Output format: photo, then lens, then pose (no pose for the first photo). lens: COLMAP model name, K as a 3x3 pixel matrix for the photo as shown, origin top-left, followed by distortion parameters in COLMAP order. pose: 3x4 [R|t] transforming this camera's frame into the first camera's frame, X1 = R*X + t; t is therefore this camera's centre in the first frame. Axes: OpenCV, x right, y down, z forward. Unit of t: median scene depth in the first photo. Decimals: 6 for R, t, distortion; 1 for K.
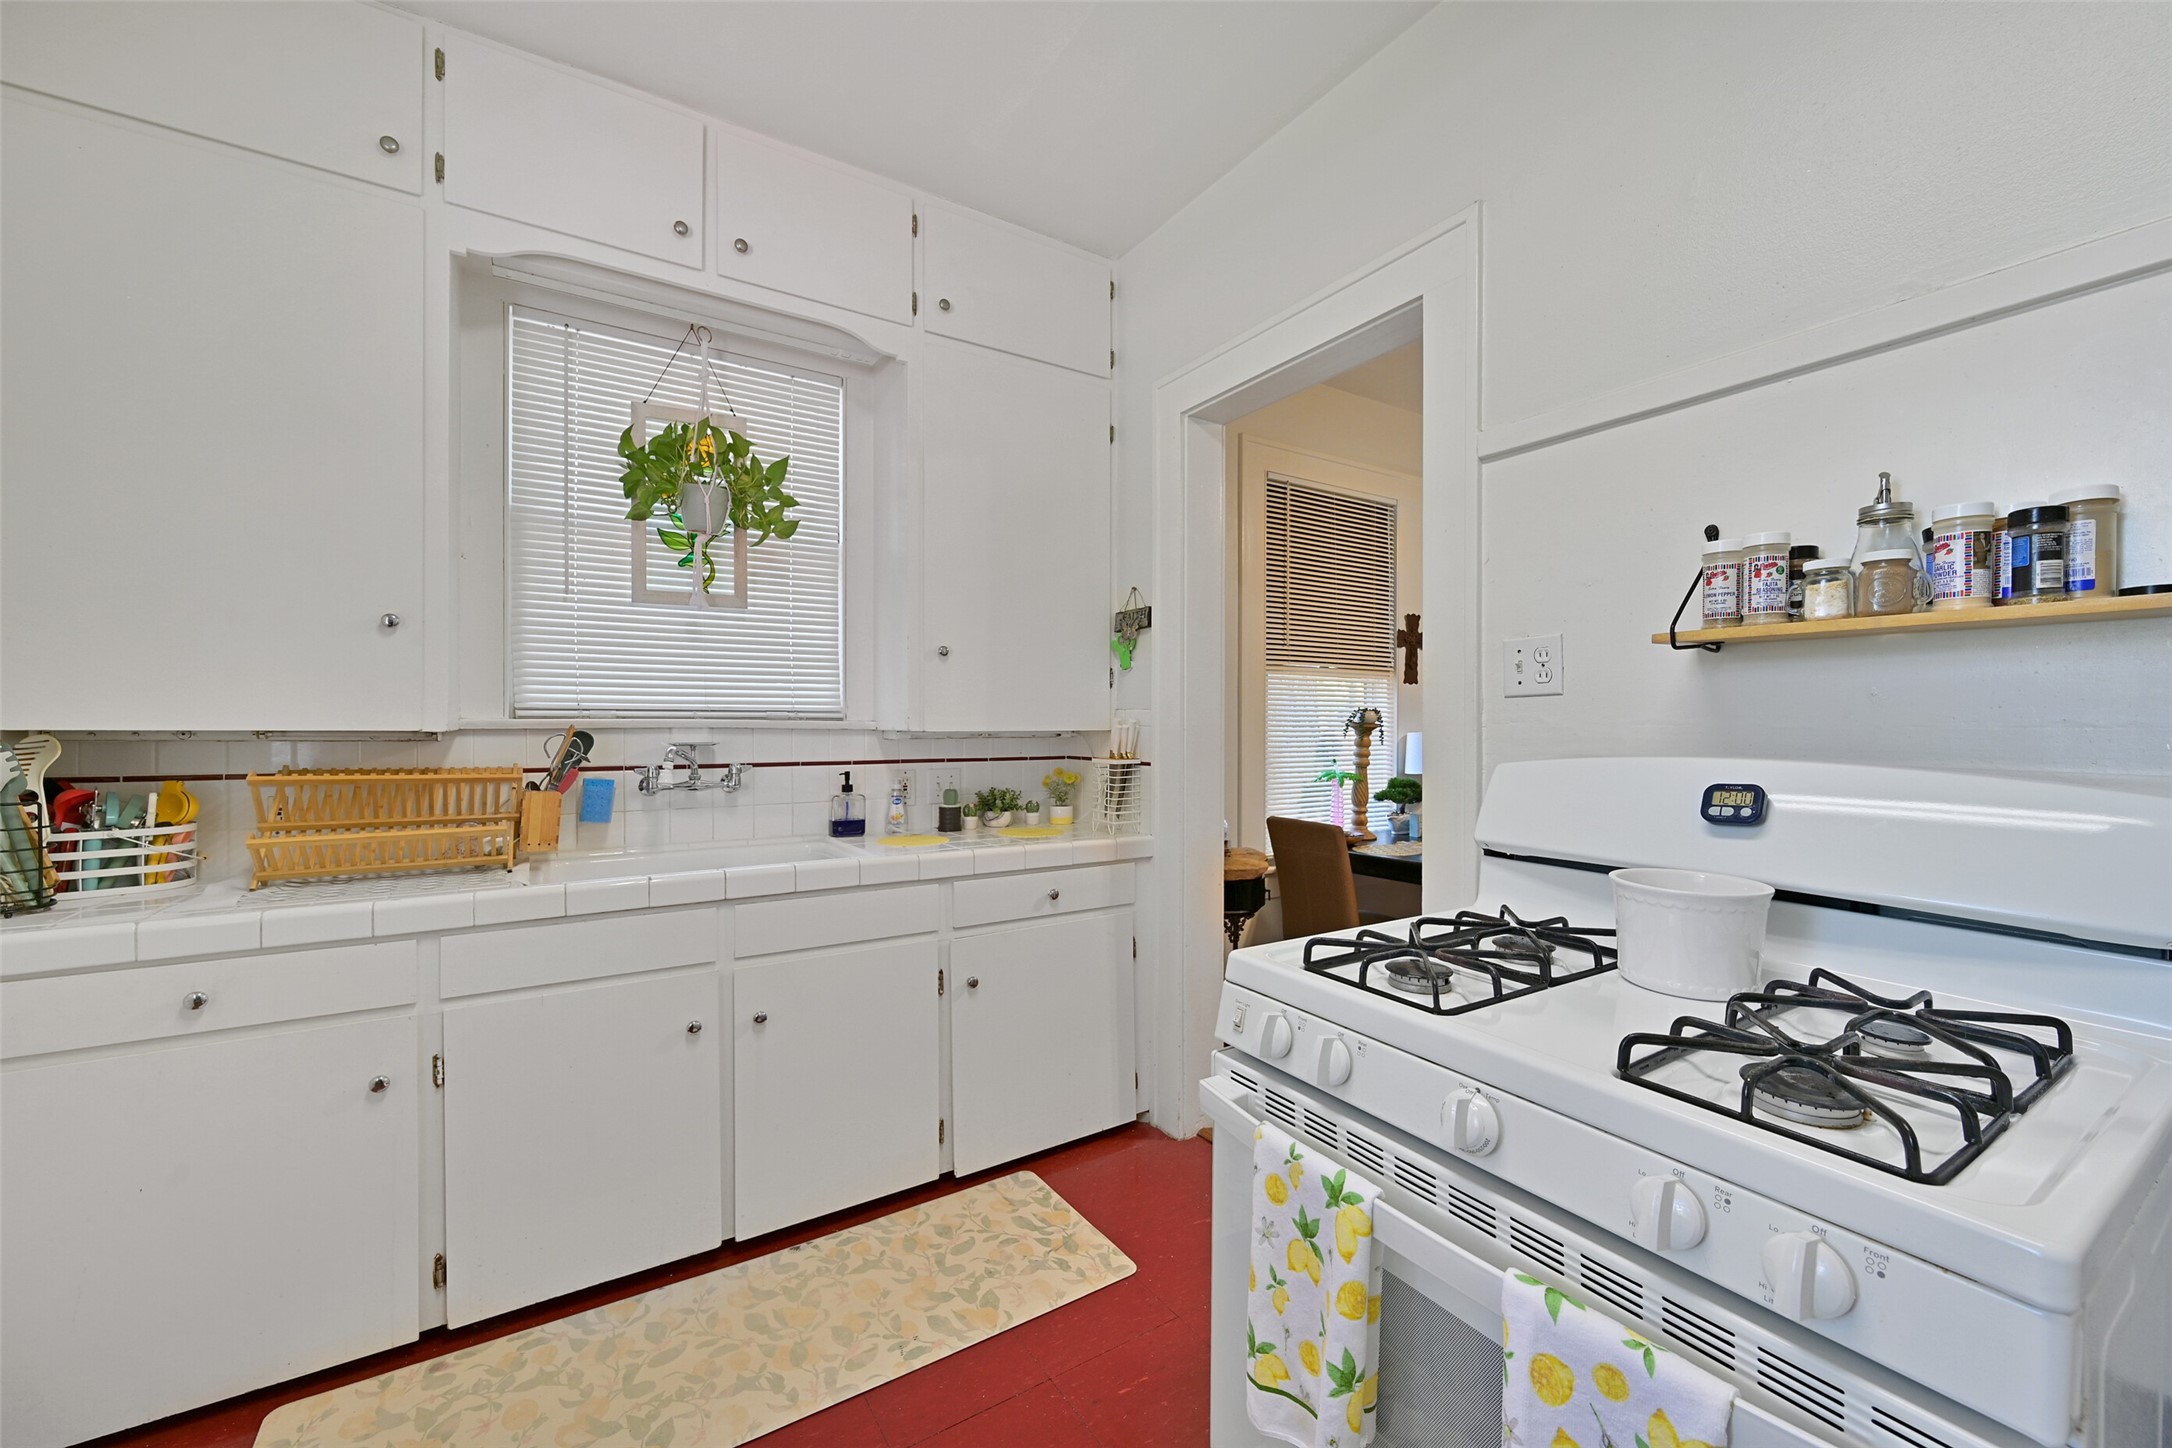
lens RADIAL K [[851.1, 0, 1096.7], [0, 851.1, 729.0], [0, 0, 1]] dist [-0.001305, 0.000516]
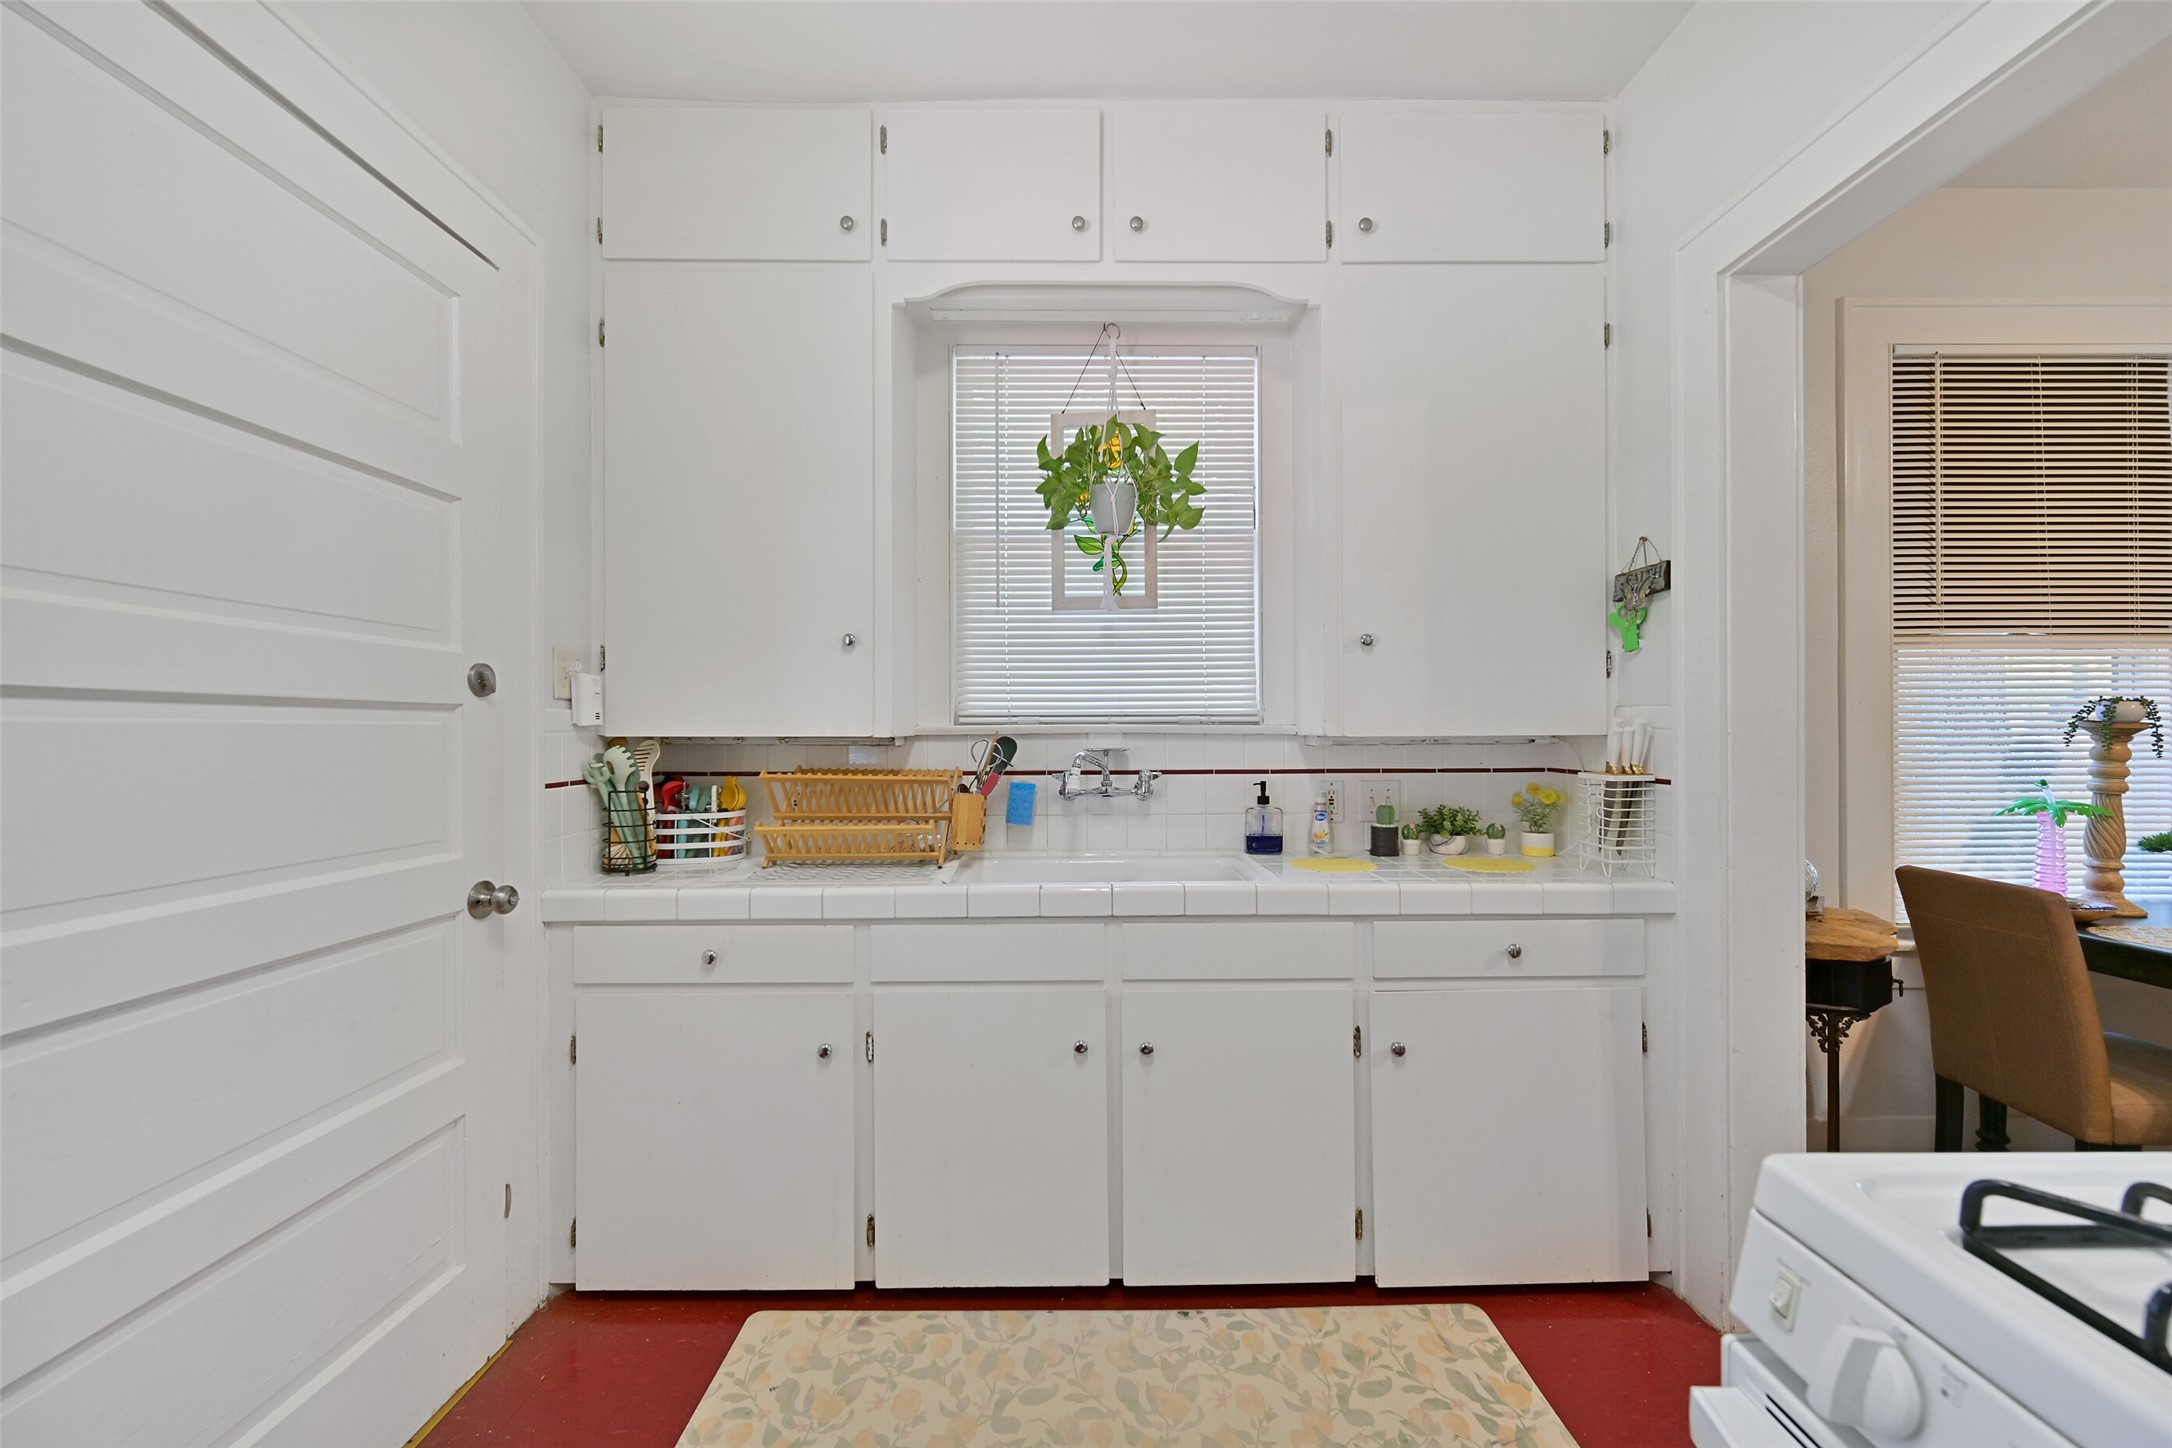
lens RADIAL K [[851.1, 0, 1096.7], [0, 851.1, 729.0], [0, 0, 1]] dist [-0.001305, 0.000516]
pose [[0.844312, -0.005686, -0.535822, 0.045097], [0.002847, 0.999977, -0.006124, -0.000300], [0.535844, 0.003645, 0.844309, 0.165820]]
